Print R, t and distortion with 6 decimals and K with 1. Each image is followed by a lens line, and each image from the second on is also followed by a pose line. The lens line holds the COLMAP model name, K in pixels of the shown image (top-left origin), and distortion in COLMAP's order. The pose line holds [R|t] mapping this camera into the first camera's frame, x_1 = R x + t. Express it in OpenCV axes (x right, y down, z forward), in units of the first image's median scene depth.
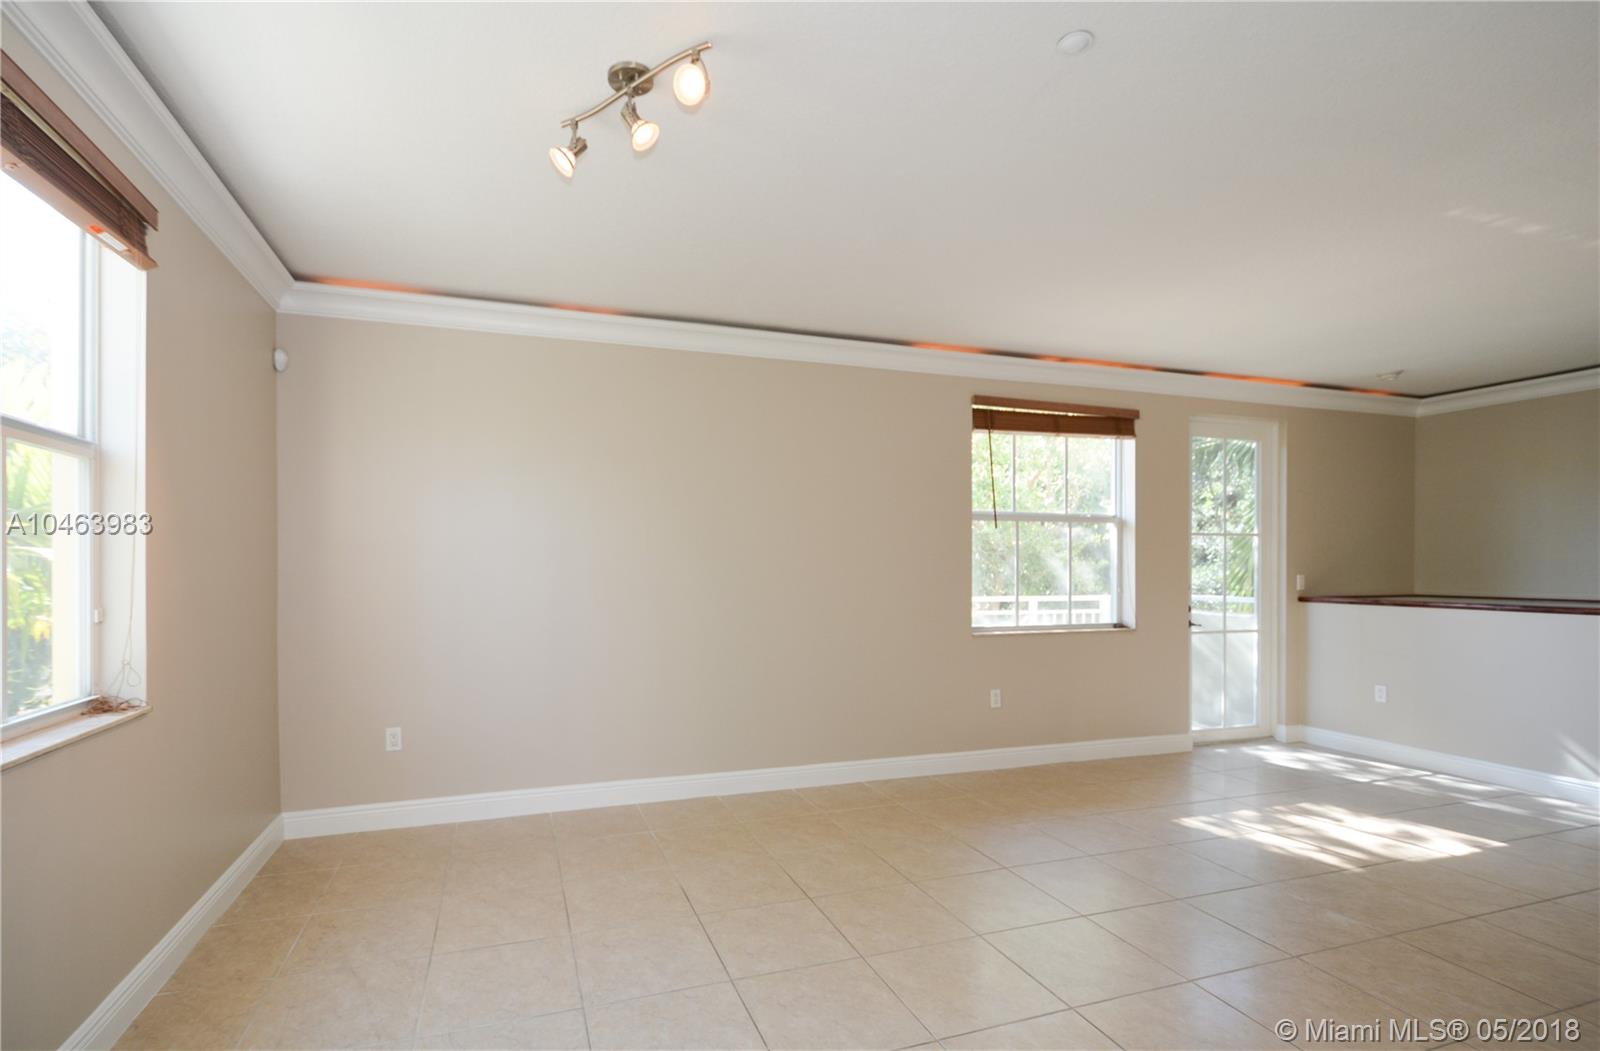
lens RADIAL K [[766.6, 0, 796.5], [0, 766.6, 563.2], [0, 0, 1]] dist [0.001621, 0.000084]
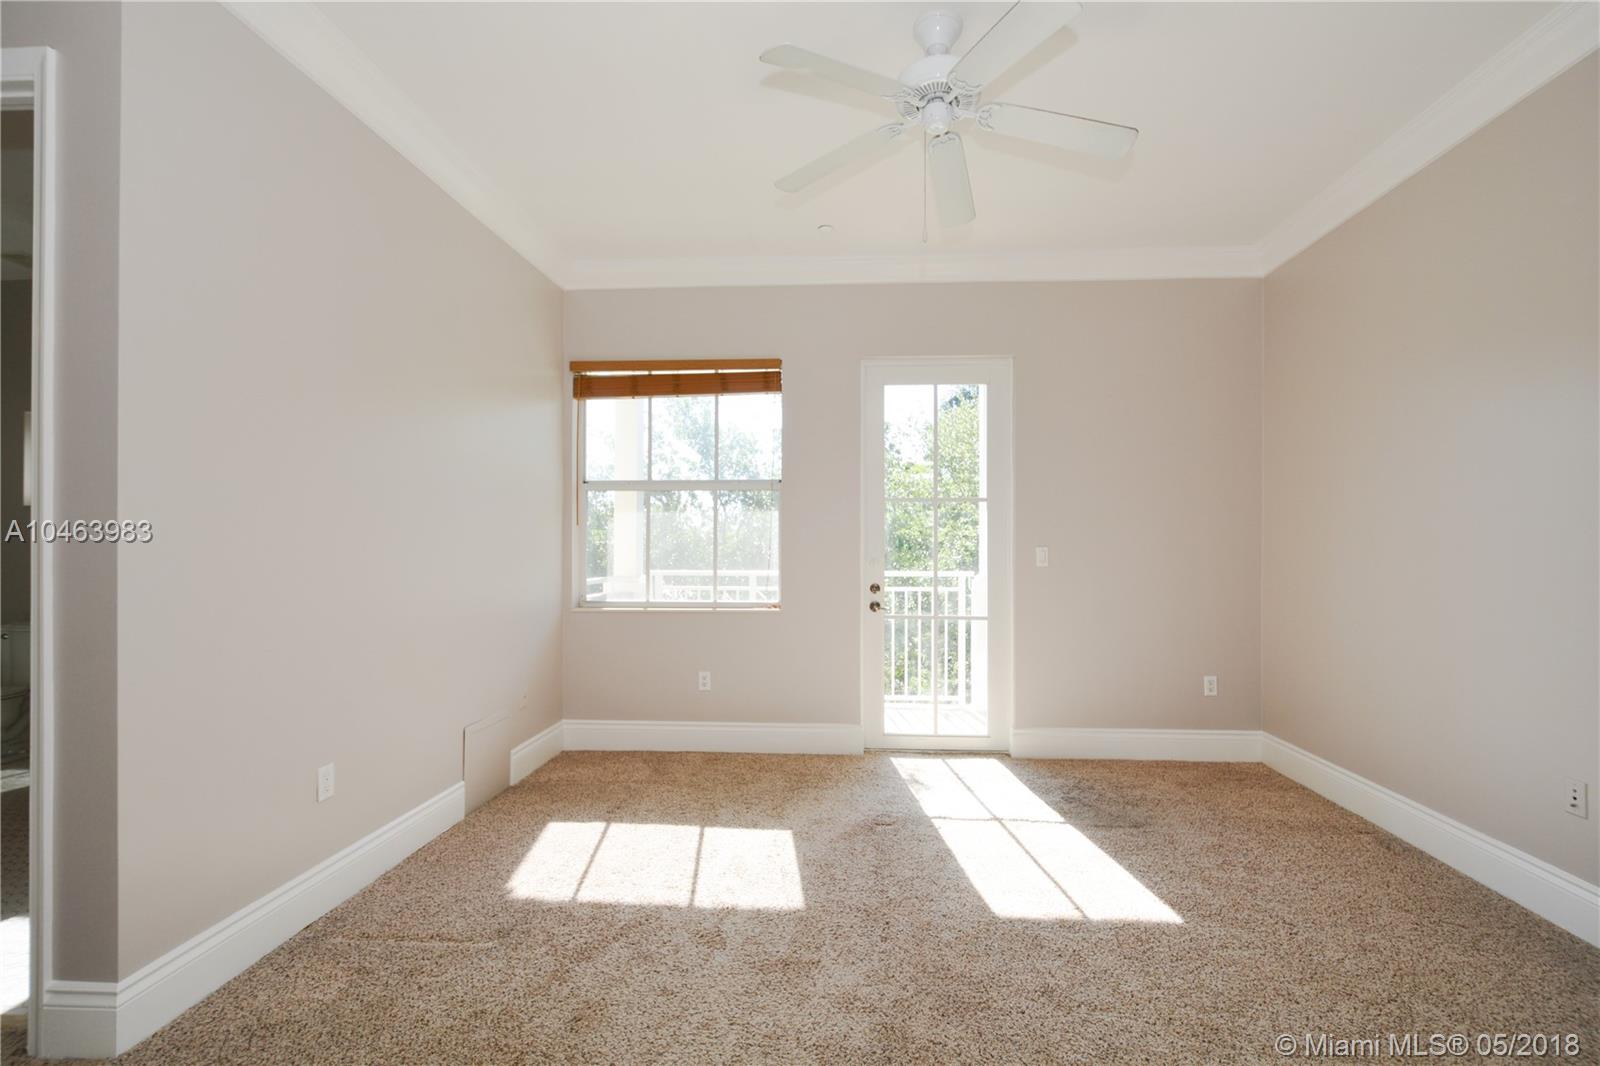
lens RADIAL K [[710.3, 0, 808.8], [0, 710.3, 531.1], [0, 0, 1]] dist [-0.001559, -0.000423]
pose [[0.918685, -0.006561, -0.394936, 0.792235], [0.003851, 0.999963, -0.007655, 0.002500], [0.394972, 0.005512, 0.918677, 0.265215]]
